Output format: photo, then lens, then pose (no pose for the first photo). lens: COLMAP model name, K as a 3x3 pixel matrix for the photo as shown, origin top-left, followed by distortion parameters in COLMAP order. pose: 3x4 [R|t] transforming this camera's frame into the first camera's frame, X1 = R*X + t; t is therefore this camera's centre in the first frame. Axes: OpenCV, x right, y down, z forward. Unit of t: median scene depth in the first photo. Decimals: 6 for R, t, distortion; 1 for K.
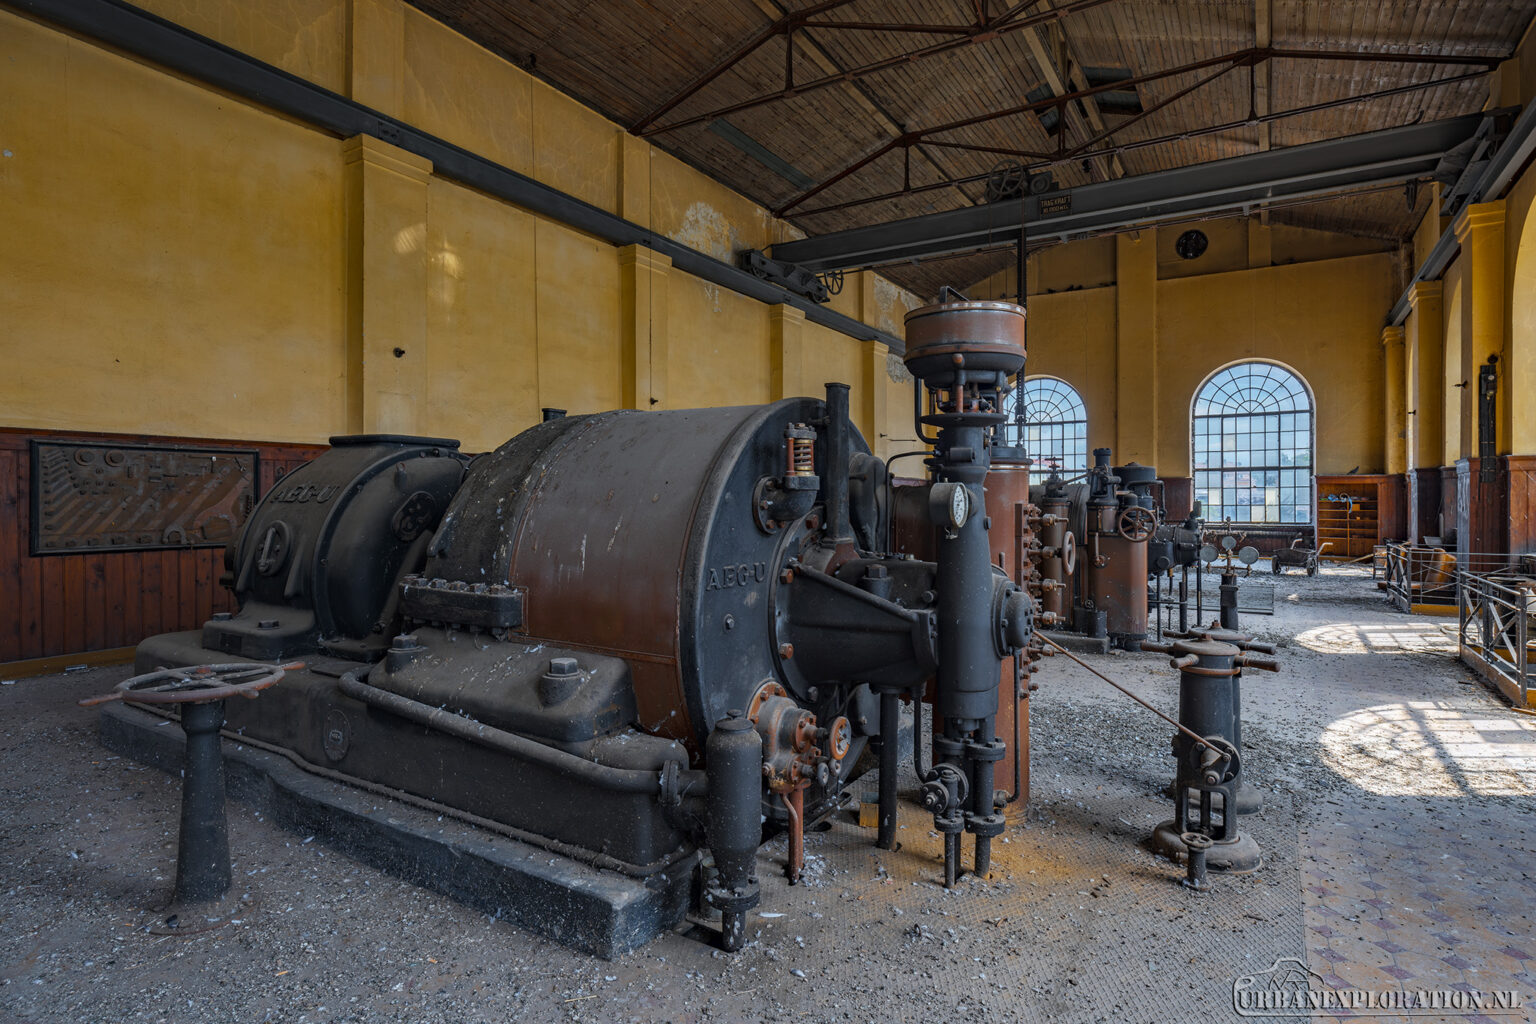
lens RADIAL K [[809.8, 0, 762.9], [0, 809.8, 518.9], [0, 0, 1]] dist [-0.001962, -0.001302]
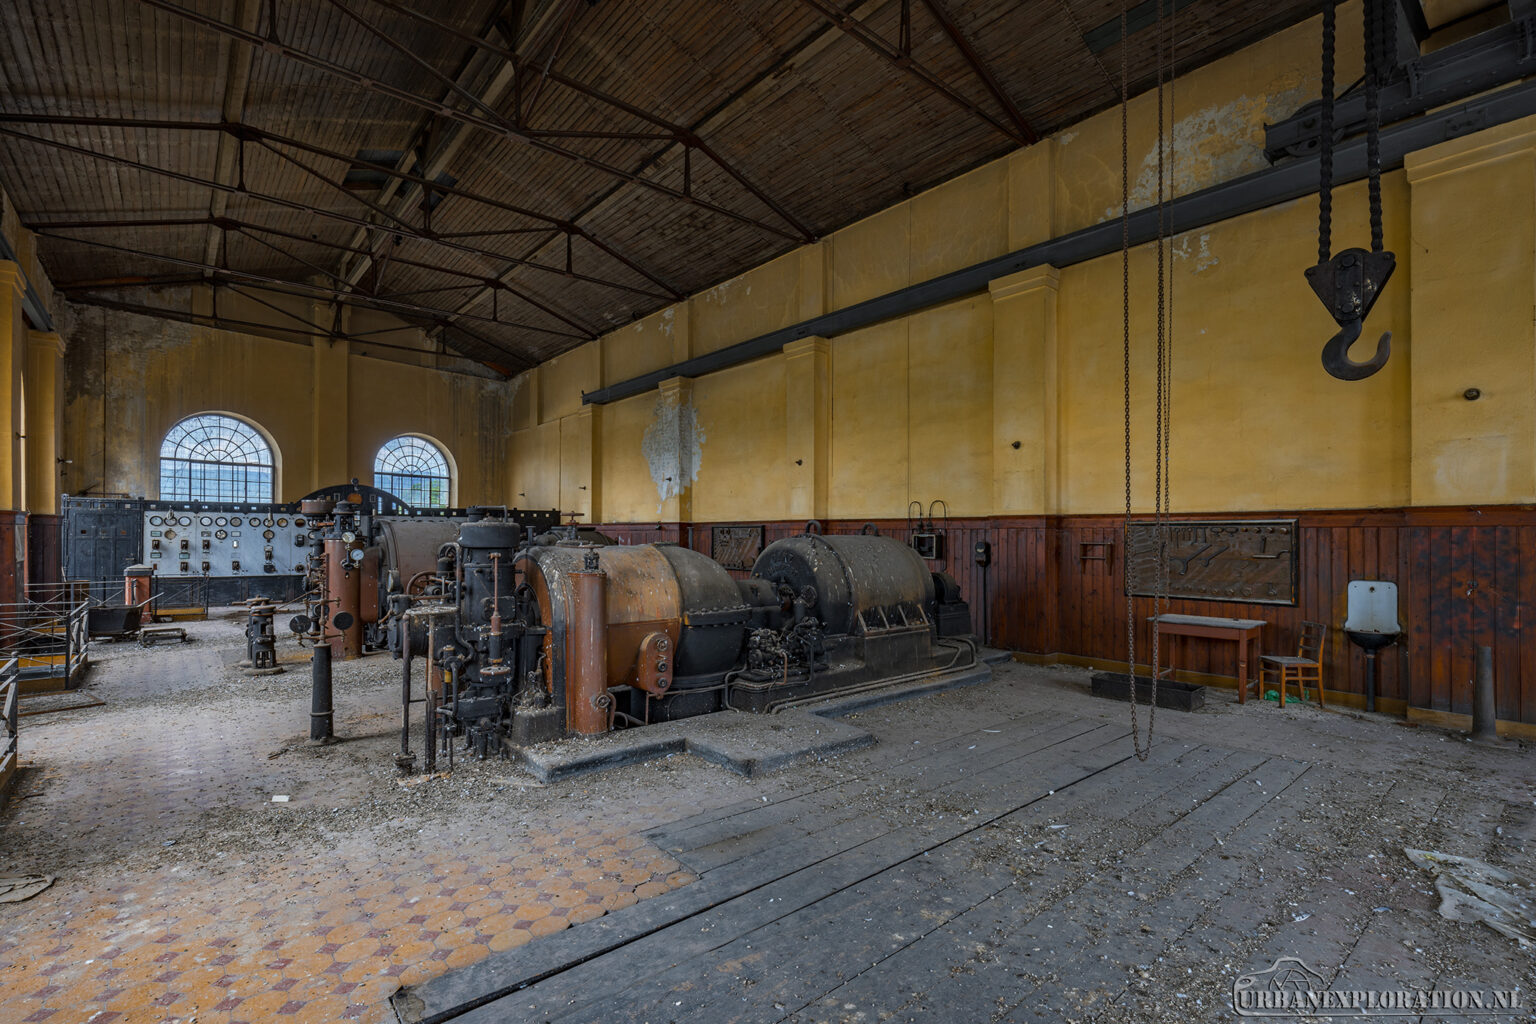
lens RADIAL K [[711.8, 0, 777.5], [0, 711.8, 555.5], [0, 0, 1]] dist [0.000387, -0.001970]
pose [[-0.297470, 0.023469, -0.954443, 0.793473], [-0.027386, 0.999077, 0.033102, -0.050684], [0.954338, 0.035986, -0.296553, 1.148781]]
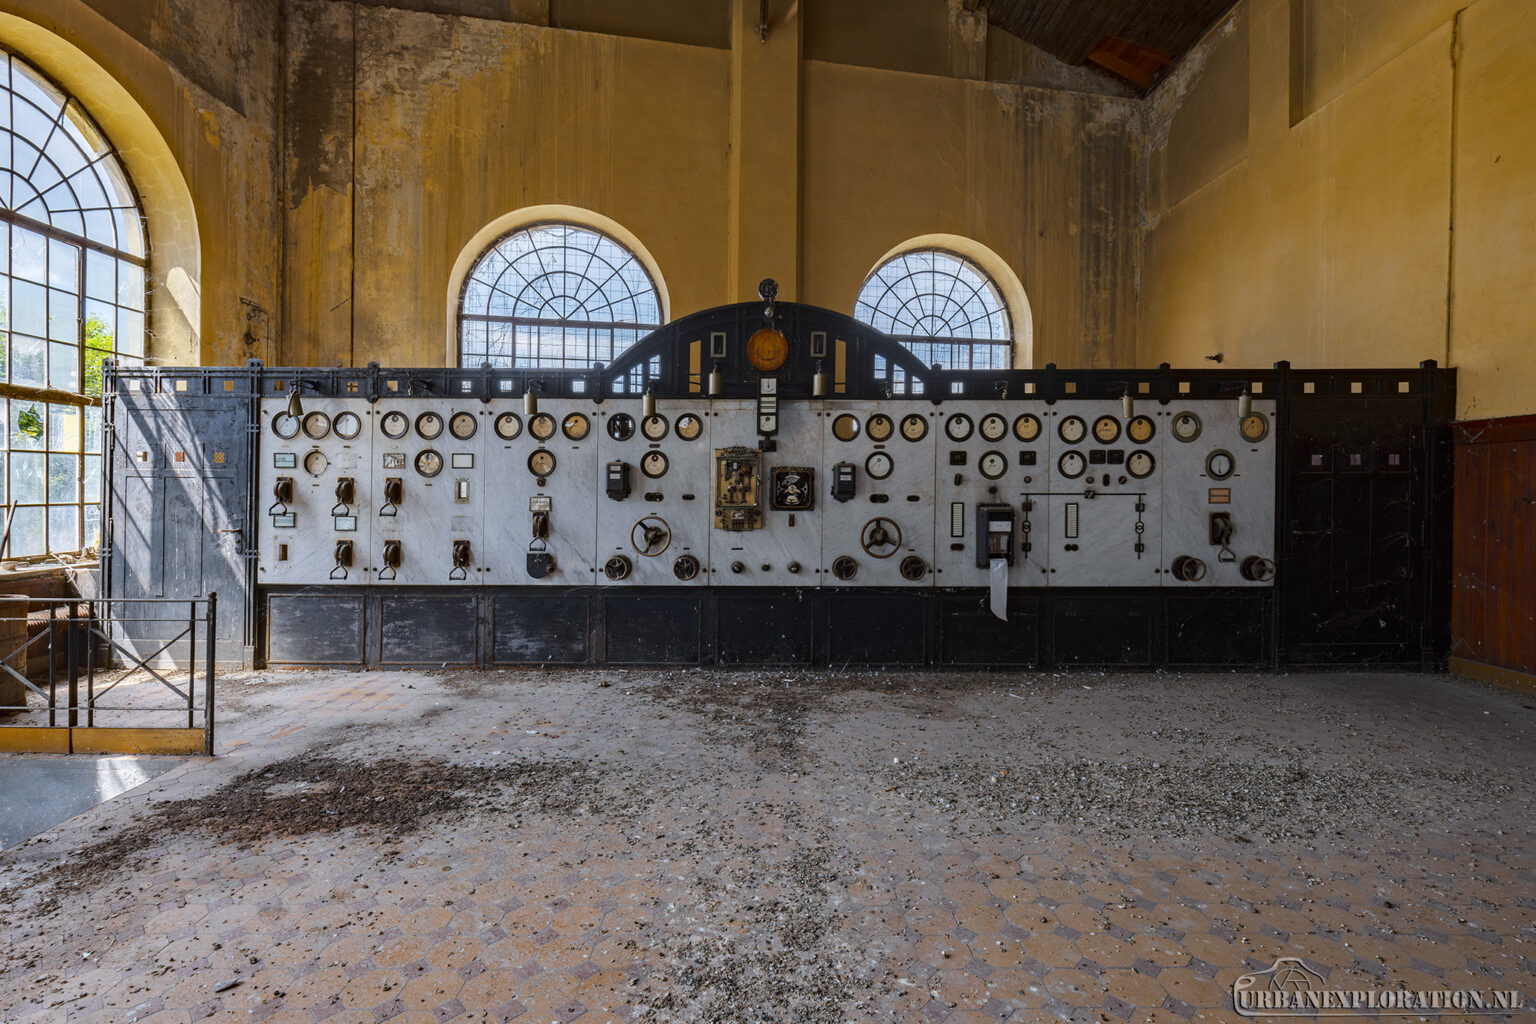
lens RADIAL K [[711.8, 0, 755.4], [0, 711.8, 475.0], [0, 0, 1]] dist [0.000387, -0.001970]
pose [[-0.849473, -0.011513, -0.527507, -0.229055], [-0.015149, 0.999882, 0.002573, -0.008609], [0.527415, 0.010177, -0.849547, 0.140154]]
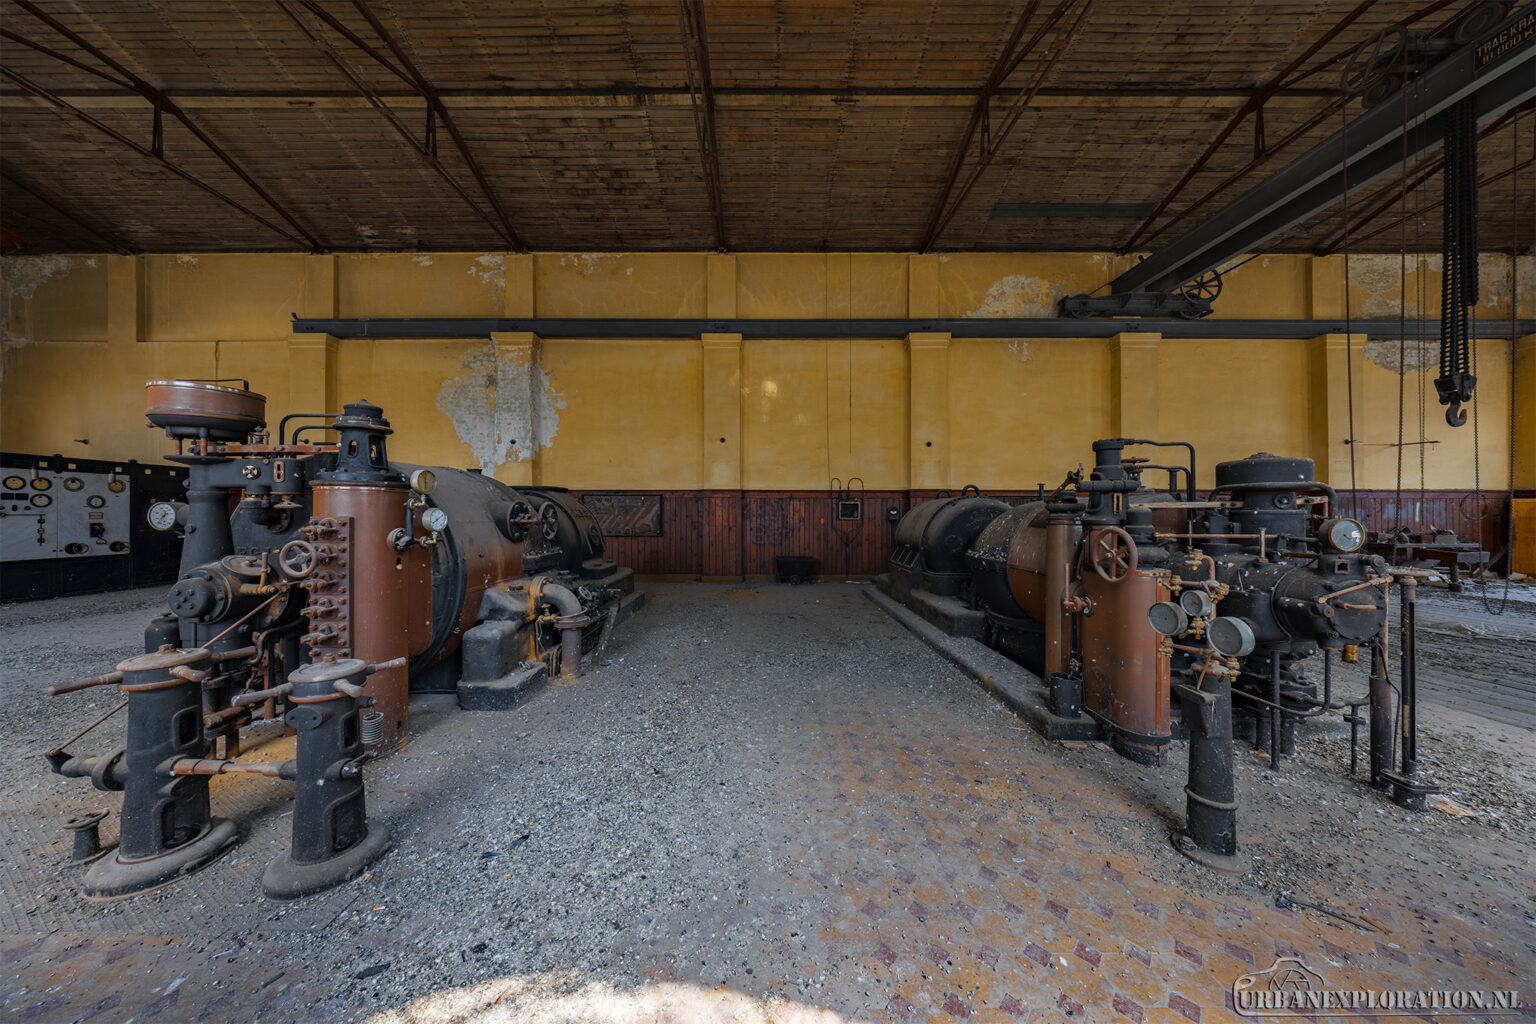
lens RADIAL K [[464.3, 0, 762.5], [0, 464.3, 525.6], [0, 0, 1]] dist [-0.003869, 0.000649]
pose [[0.528657, 0.019262, -0.848617, 0.444078], [-0.020868, 0.999735, 0.009692, -0.011236], [0.848579, 0.012585, 0.528919, 0.410676]]
